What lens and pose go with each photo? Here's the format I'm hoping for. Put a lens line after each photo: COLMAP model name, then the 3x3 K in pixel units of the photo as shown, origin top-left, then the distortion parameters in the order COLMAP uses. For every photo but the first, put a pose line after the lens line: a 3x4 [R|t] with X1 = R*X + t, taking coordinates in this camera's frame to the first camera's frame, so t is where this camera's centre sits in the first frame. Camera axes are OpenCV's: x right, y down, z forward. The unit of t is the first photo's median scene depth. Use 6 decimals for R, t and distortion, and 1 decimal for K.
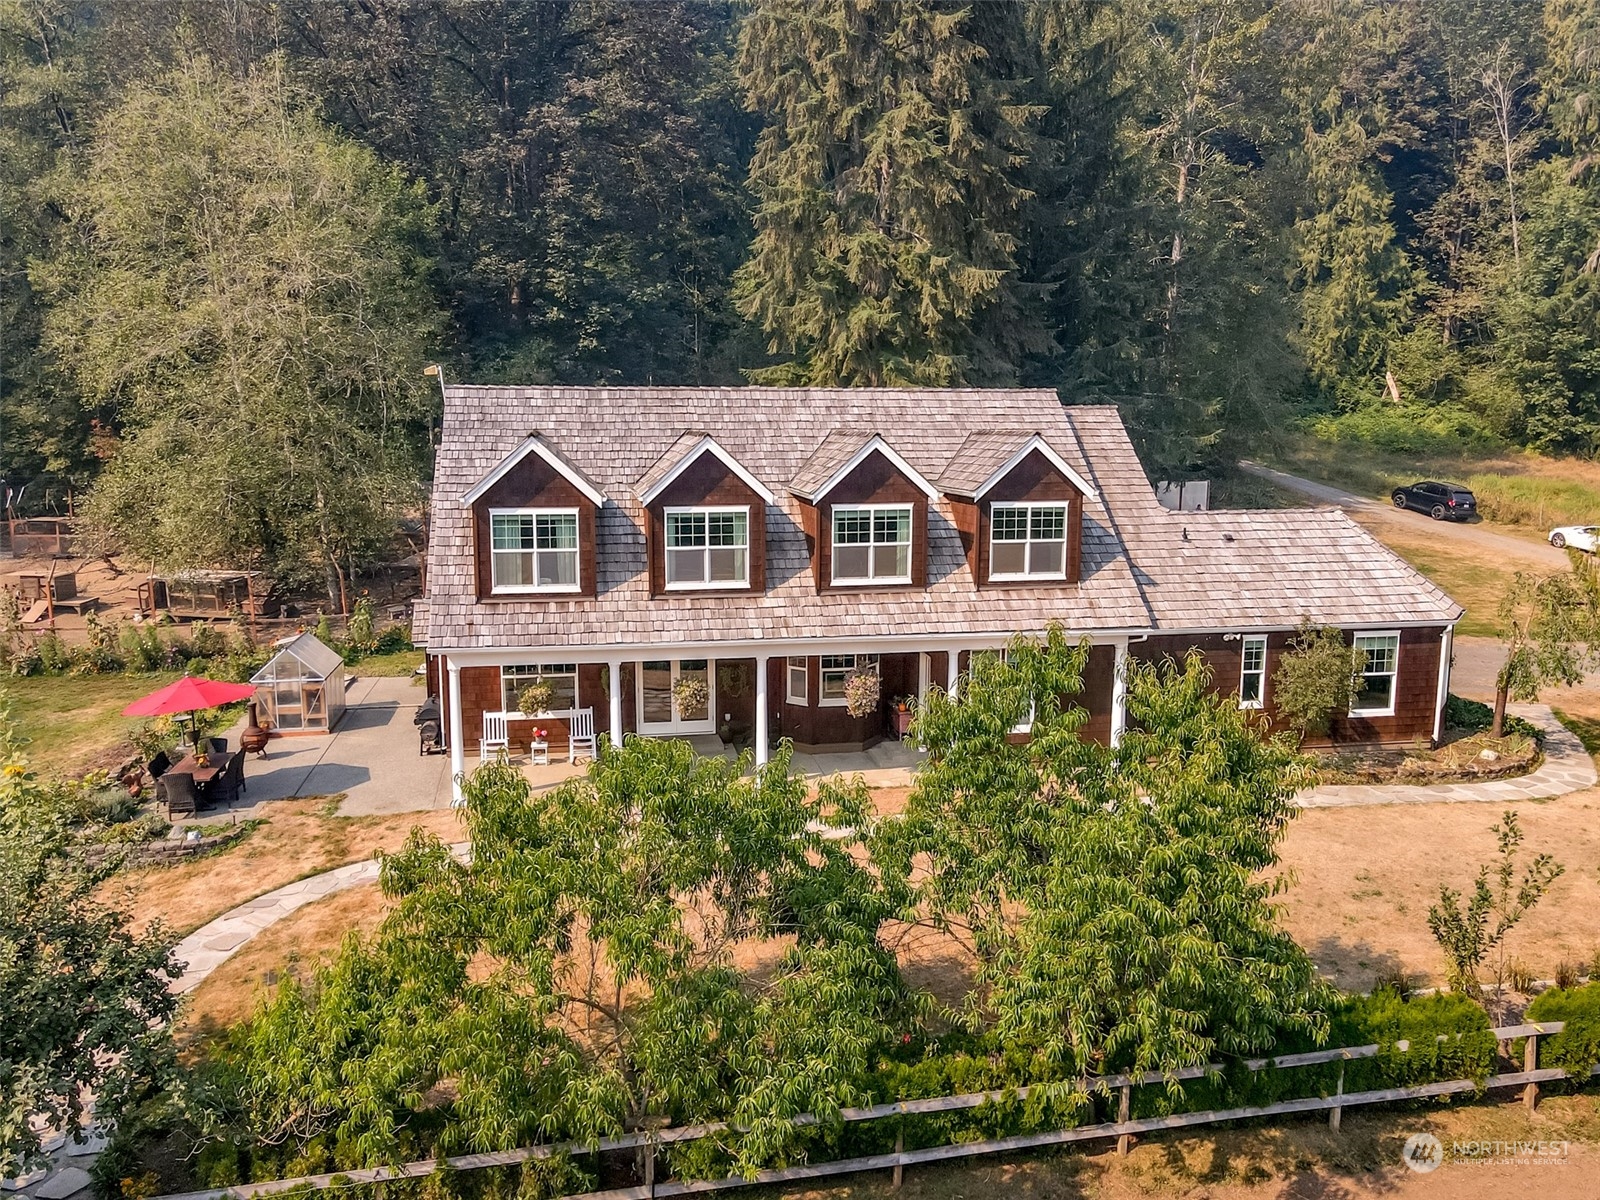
lens RADIAL K [[1228.7, 0, 775.9], [0, 1228.7, 601.3], [0, 0, 1]] dist [0.014278, 0.012417]
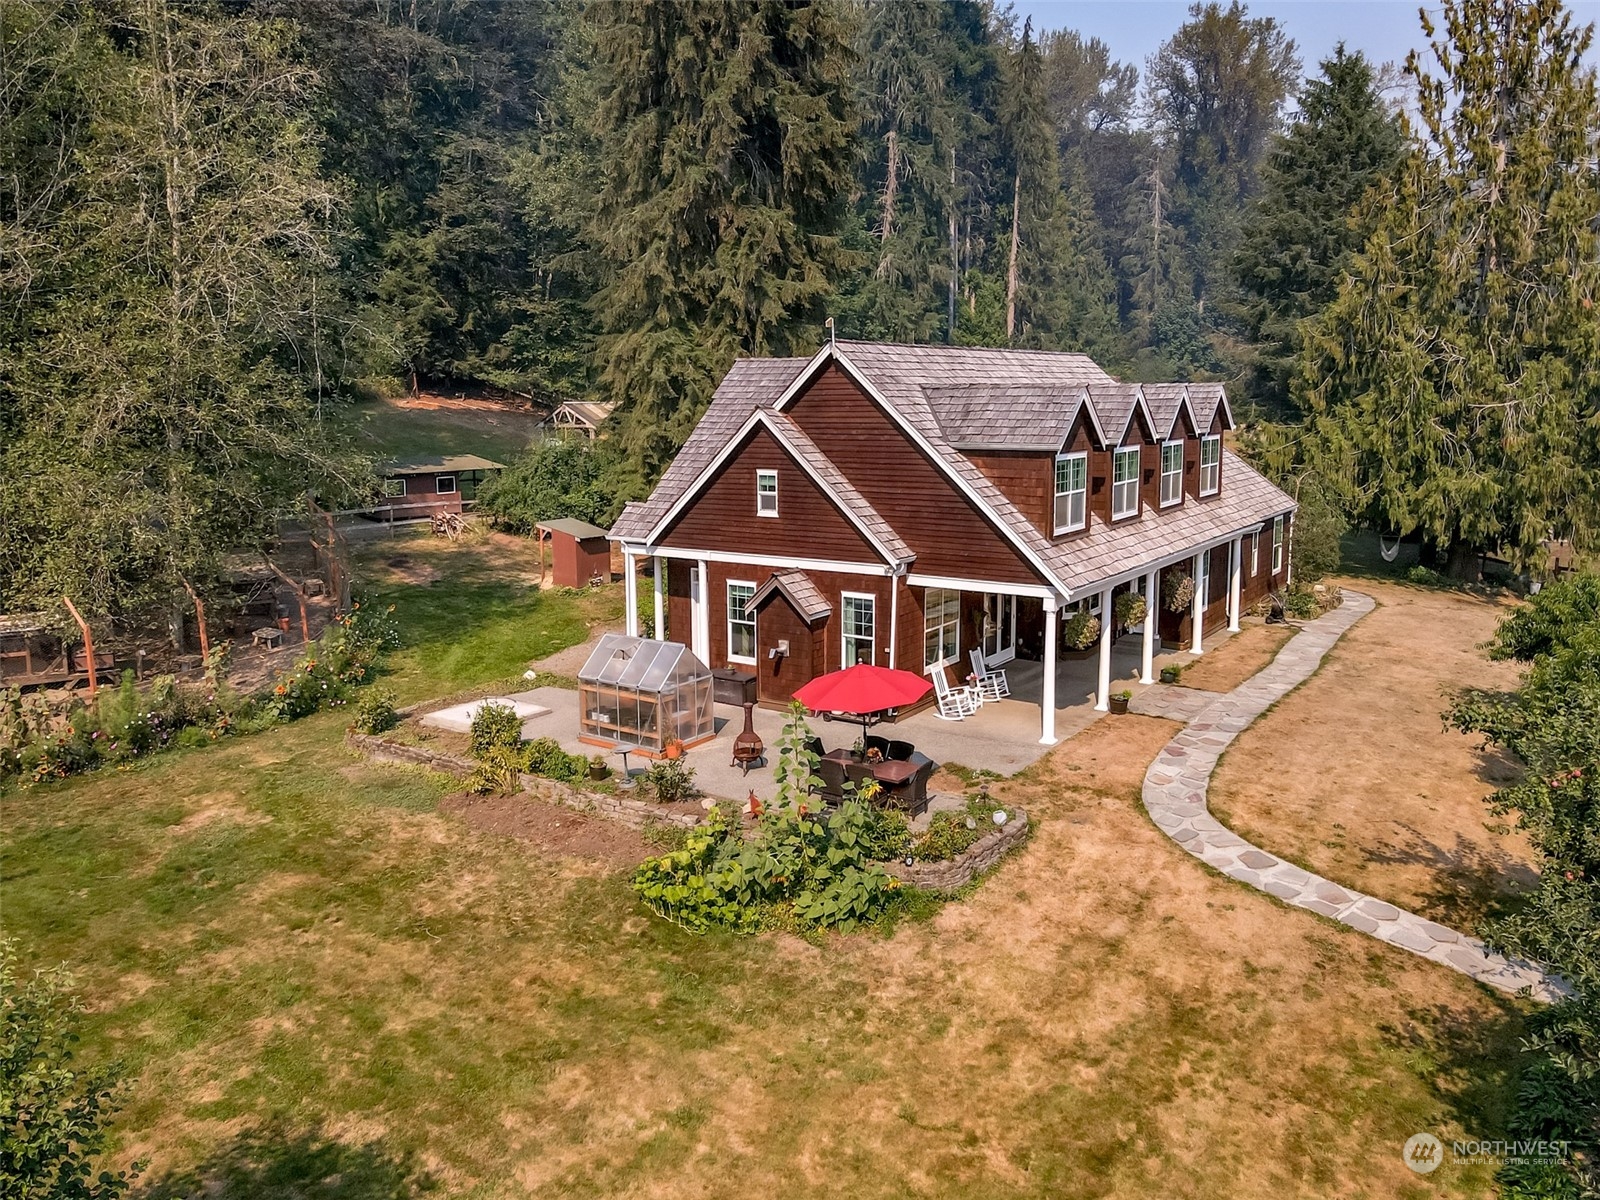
lens RADIAL K [[1228.7, 0, 775.9], [0, 1228.7, 601.3], [0, 0, 1]] dist [0.014278, 0.012417]
pose [[0.694505, -0.128217, 0.707971, -0.995359], [0.121571, 0.990757, 0.060172, -0.037524], [-0.709143, 0.044279, 0.703673, 0.376841]]
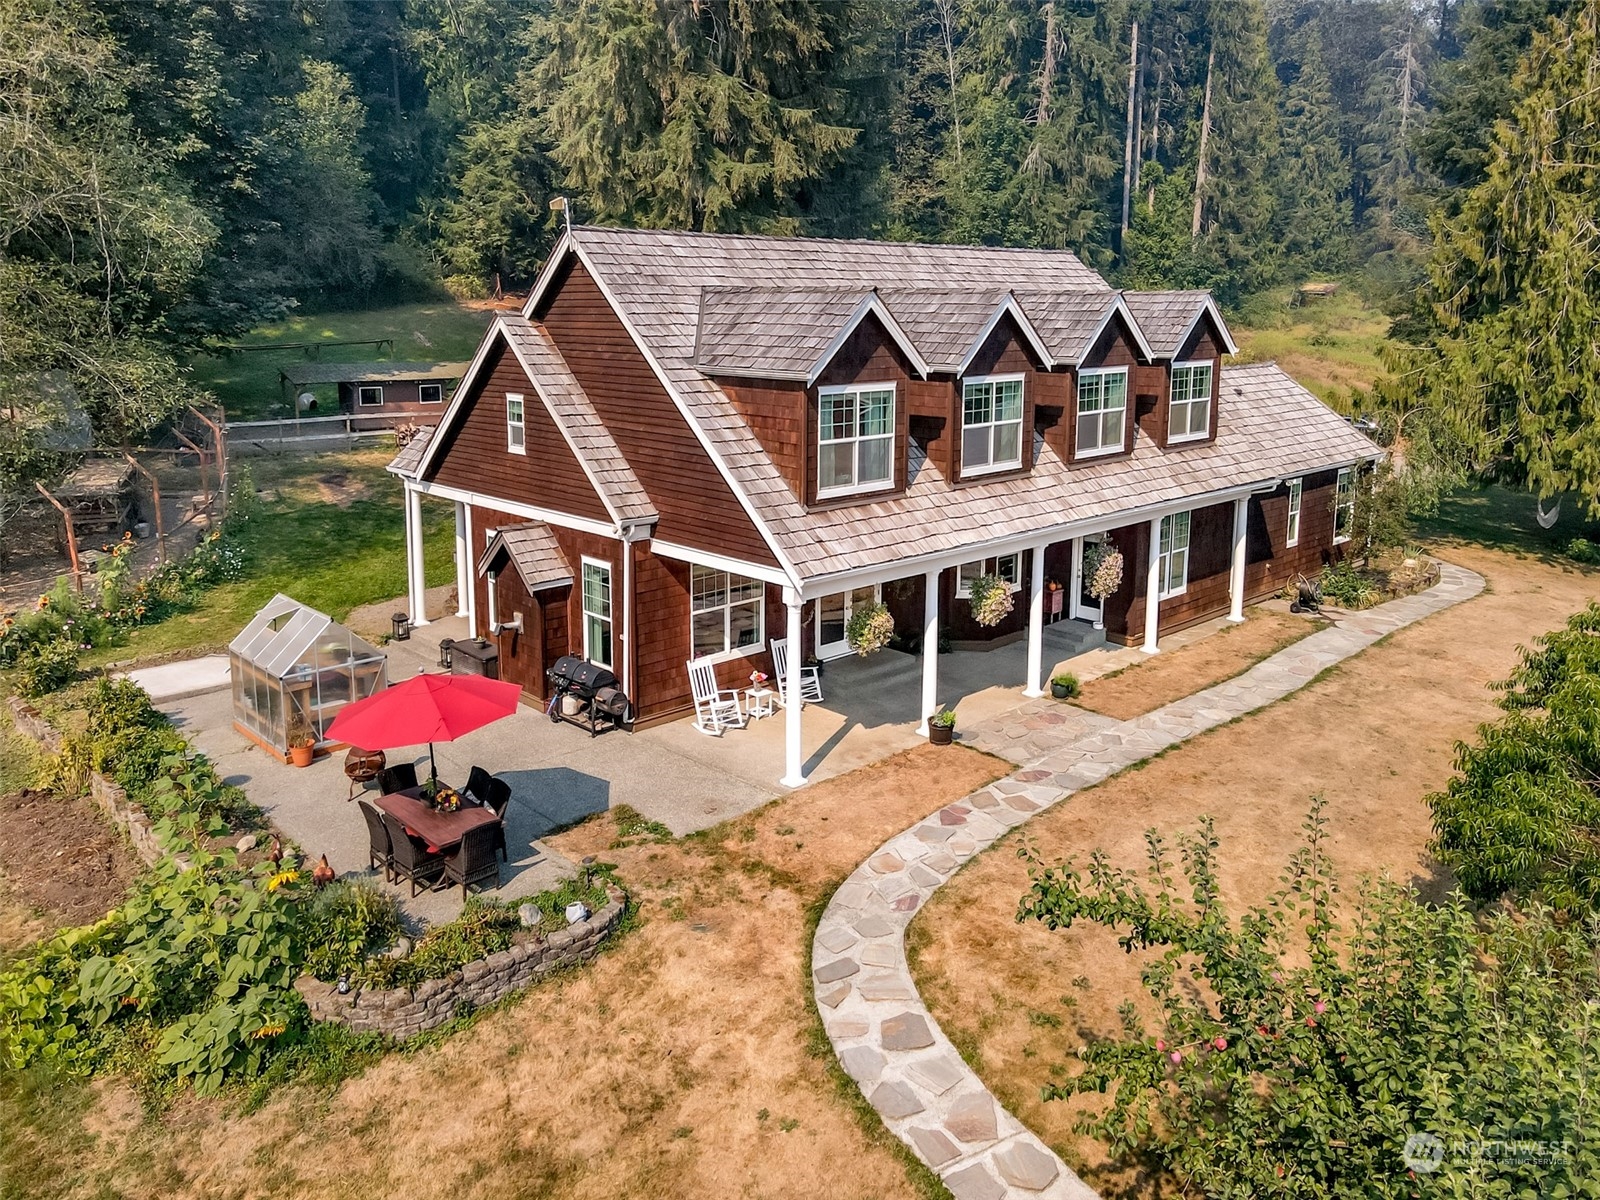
lens RADIAL K [[1242.2, 0, 769.5], [0, 1242.2, 536.3], [0, 0, 1]] dist [0.019216, 0.009802]
pose [[0.826716, -0.104350, 0.552858, -0.590994], [0.085180, 0.994537, 0.060342, -0.027974], [-0.556134, -0.002794, 0.831088, 0.331539]]
